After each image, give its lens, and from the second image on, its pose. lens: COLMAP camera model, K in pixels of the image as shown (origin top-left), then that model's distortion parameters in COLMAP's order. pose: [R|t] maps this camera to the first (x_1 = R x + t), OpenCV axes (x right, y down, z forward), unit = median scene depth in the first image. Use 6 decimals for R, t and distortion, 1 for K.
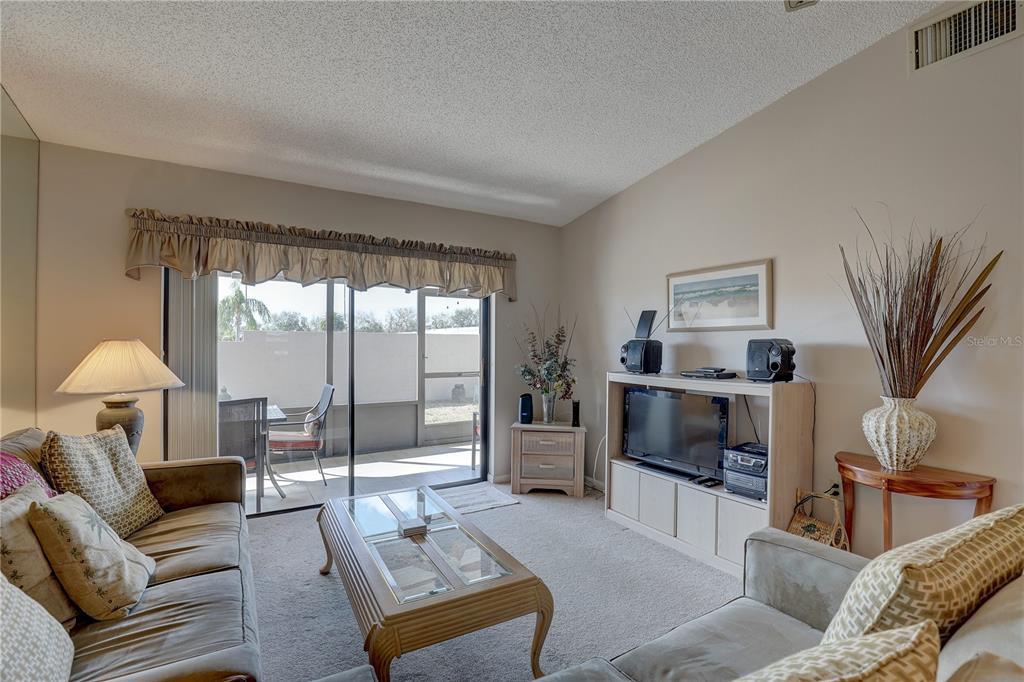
lens RADIAL K [[468.2, 0, 518.8], [0, 468.2, 343.6], [0, 0, 1]] dist [-0.040320, 0.008357]
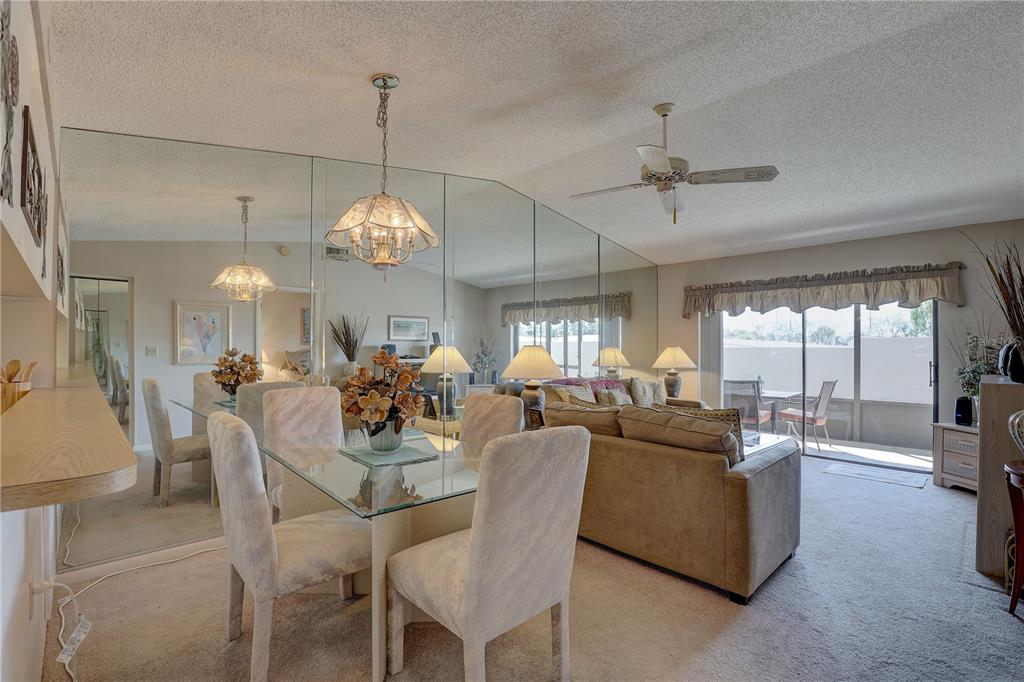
lens RADIAL K [[468.2, 0, 518.8], [0, 468.2, 343.6], [0, 0, 1]] dist [-0.040320, 0.008357]
pose [[0.214688, -0.014202, -0.976579, 0.906910], [-0.001491, 0.999888, -0.014869, 0.008641], [0.976682, 0.004649, 0.214643, -0.200293]]
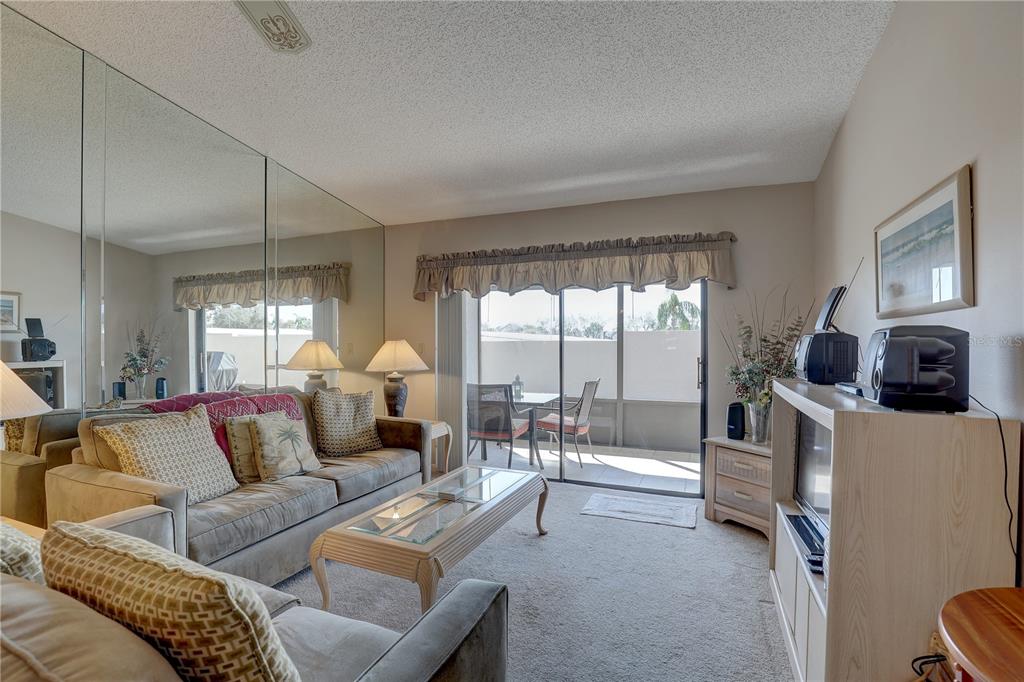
lens RADIAL K [[468.2, 0, 518.8], [0, 468.2, 343.6], [0, 0, 1]] dist [-0.040320, 0.008357]
pose [[0.596991, -0.003889, -0.802238, 0.505055], [0.004857, 0.999987, -0.001234, 0.005706], [0.802233, -0.003160, 0.597003, 0.253379]]
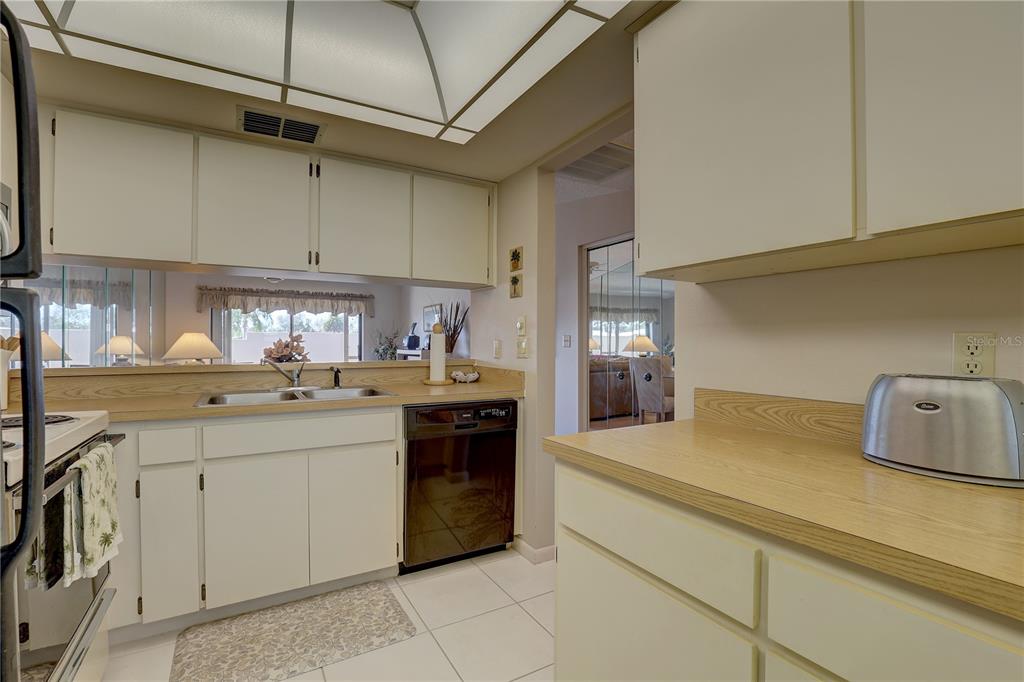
lens RADIAL K [[468.2, 0, 518.8], [0, 468.2, 343.6], [0, 0, 1]] dist [-0.040320, 0.008357]
pose [[0.999949, -0.005871, -0.008204, 0.779320], [0.005875, 0.999983, 0.000353, 0.033766], [0.008202, -0.000401, 0.999966, -1.258954]]
